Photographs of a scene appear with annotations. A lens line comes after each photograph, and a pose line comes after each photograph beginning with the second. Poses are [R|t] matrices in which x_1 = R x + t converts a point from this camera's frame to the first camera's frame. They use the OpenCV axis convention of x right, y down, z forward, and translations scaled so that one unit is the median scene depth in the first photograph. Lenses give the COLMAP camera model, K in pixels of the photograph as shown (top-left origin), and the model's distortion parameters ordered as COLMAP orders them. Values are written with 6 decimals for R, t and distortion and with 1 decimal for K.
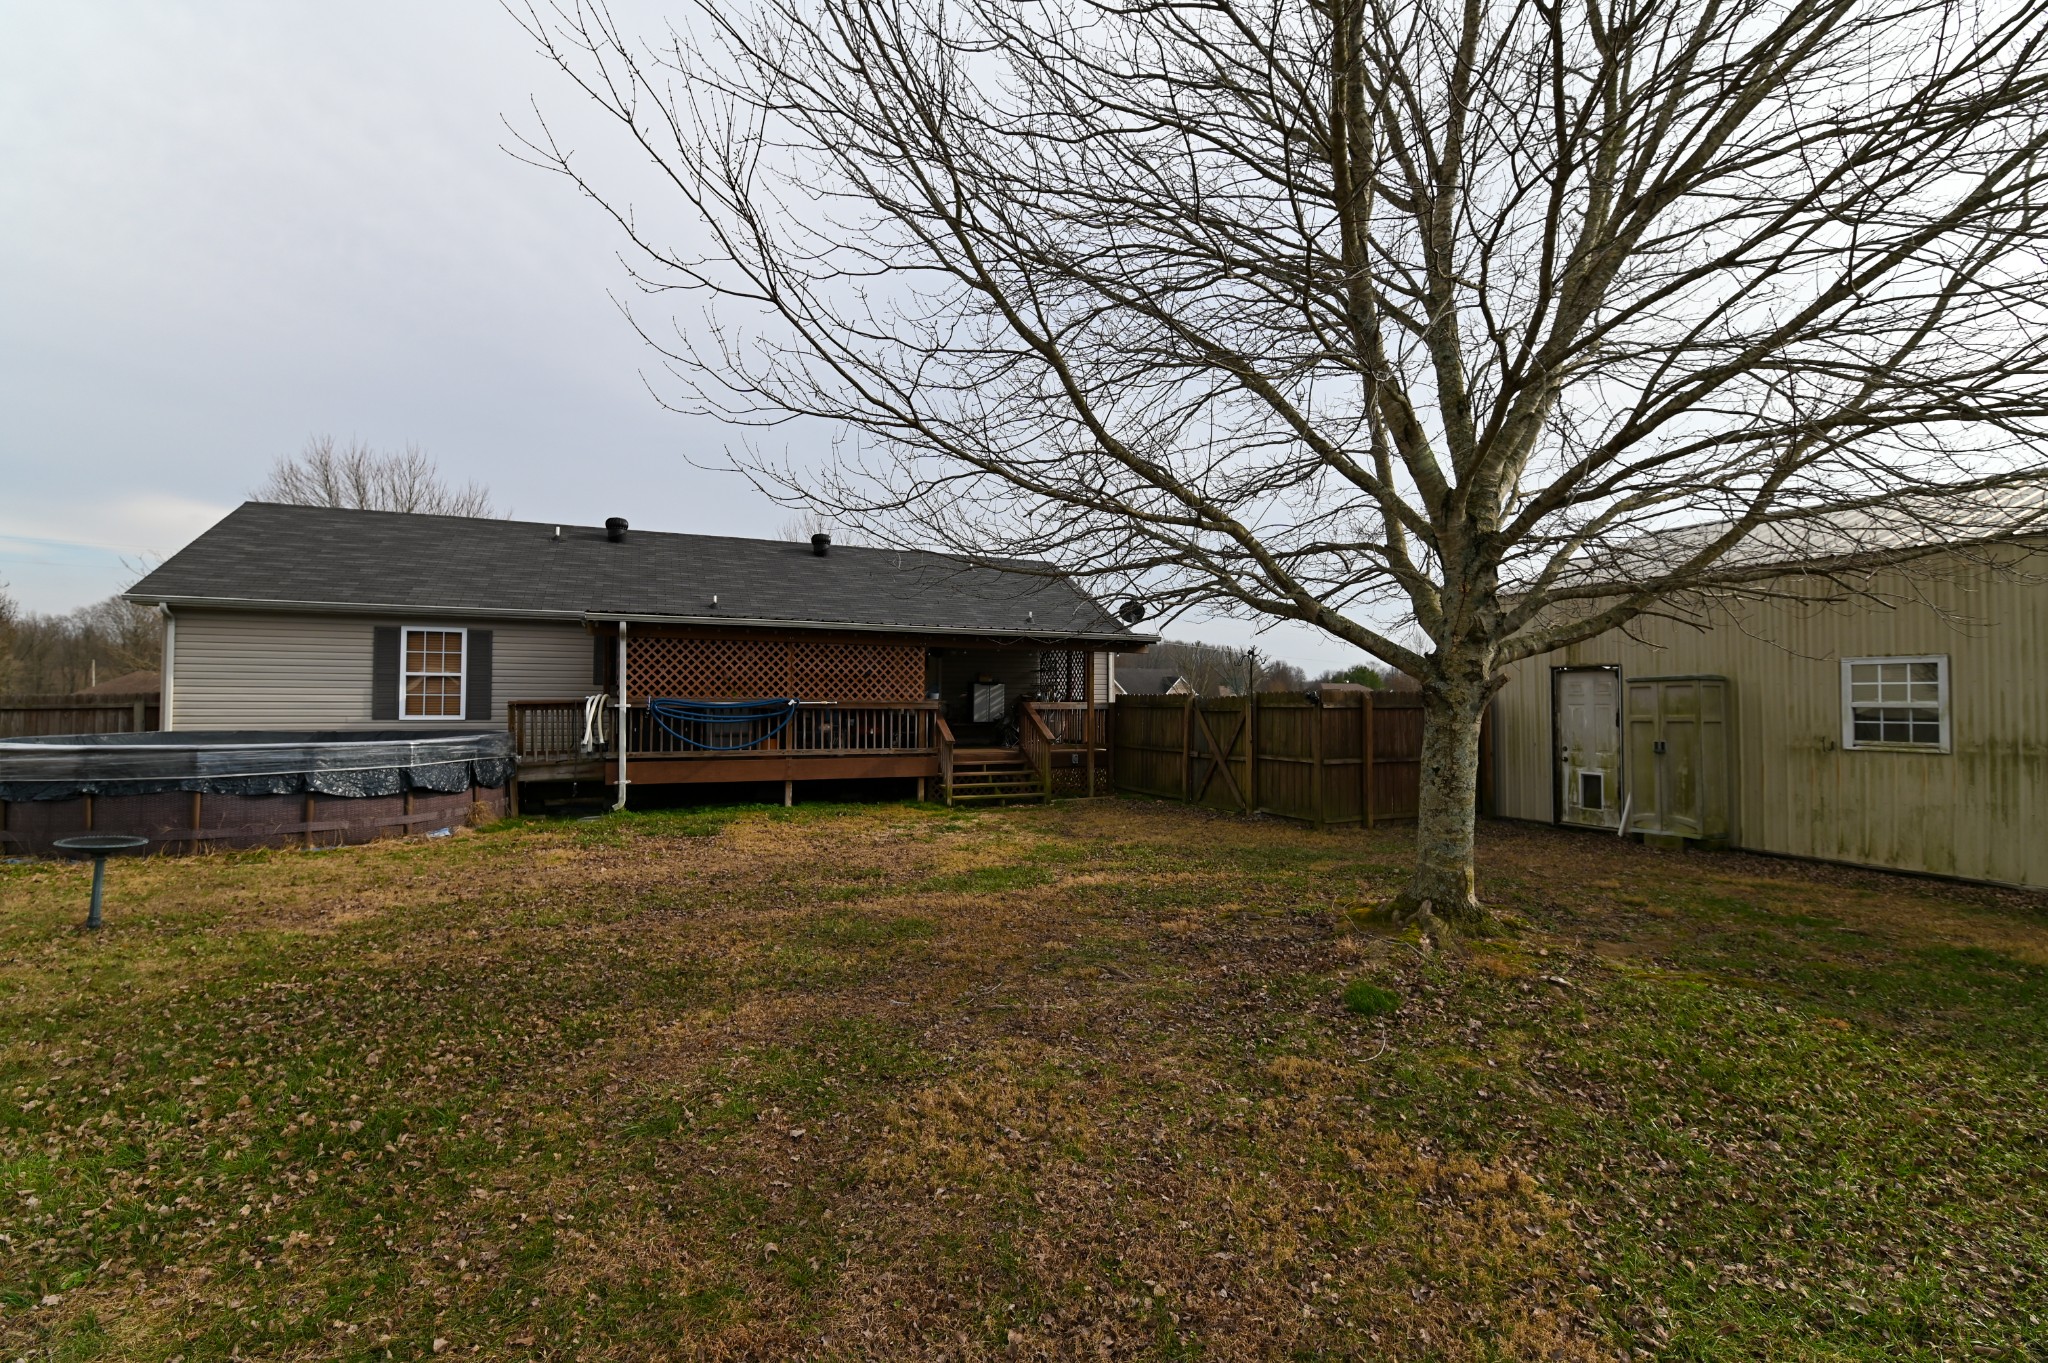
lens RADIAL K [[898.0, 0, 1024.0], [0, 898.0, 681.0], [0, 0, 1]] dist [-0.000354, -0.000020]
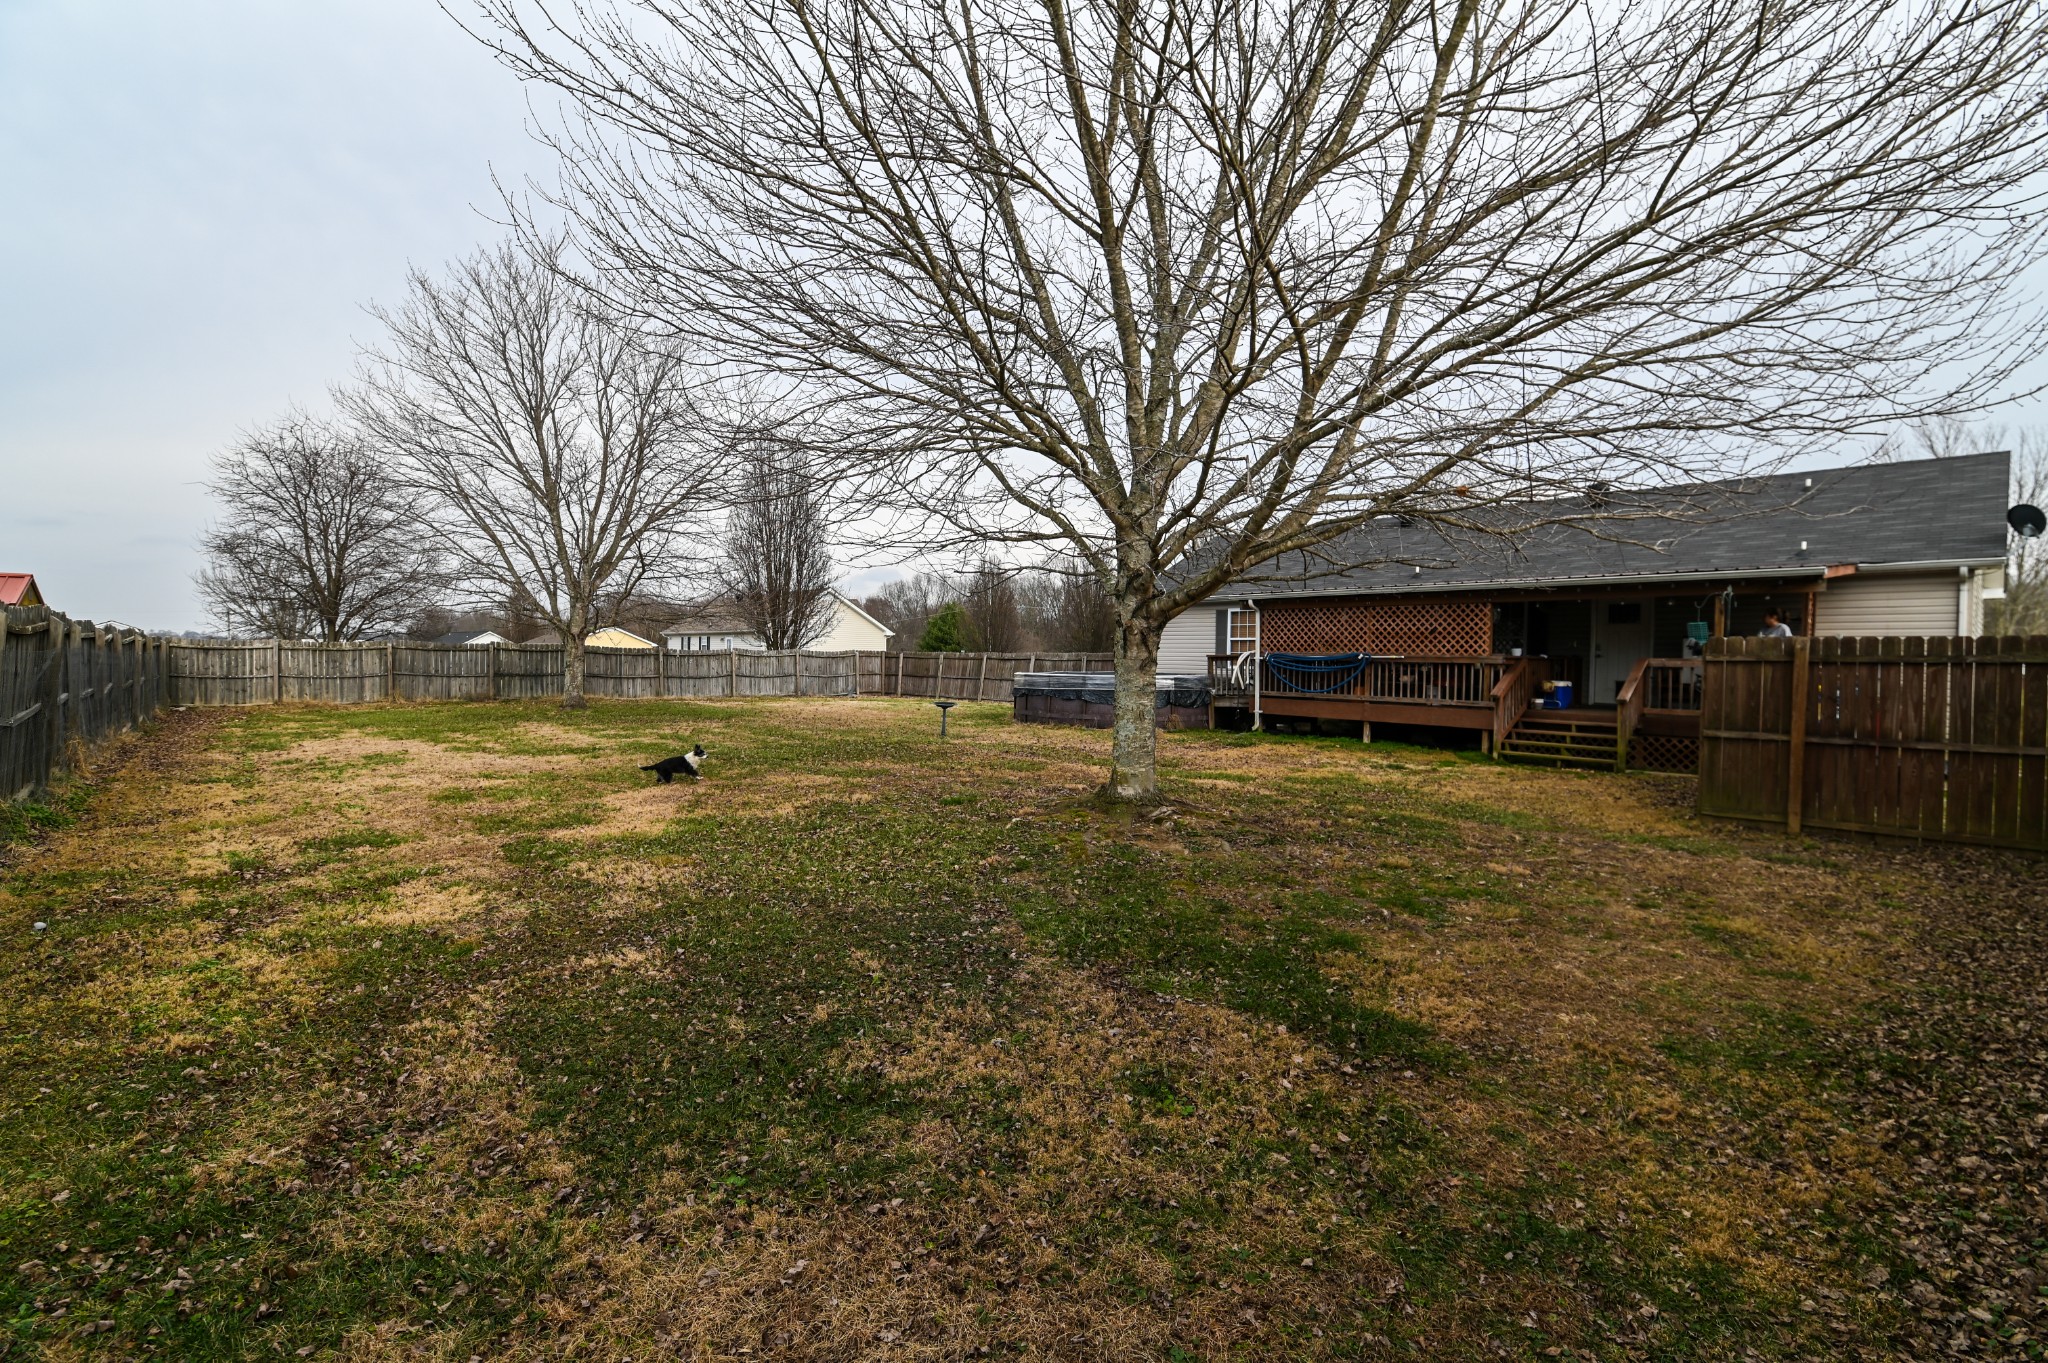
lens RADIAL K [[898.0, 0, 1024.0], [0, 898.0, 679.5], [0, 0, 1]] dist [-0.000354, -0.000020]
pose [[0.278521, 0.023959, -0.960131, 0.753740], [0.011570, 0.999533, 0.028298, 0.014825], [0.960360, -0.018990, 0.278114, 0.214393]]
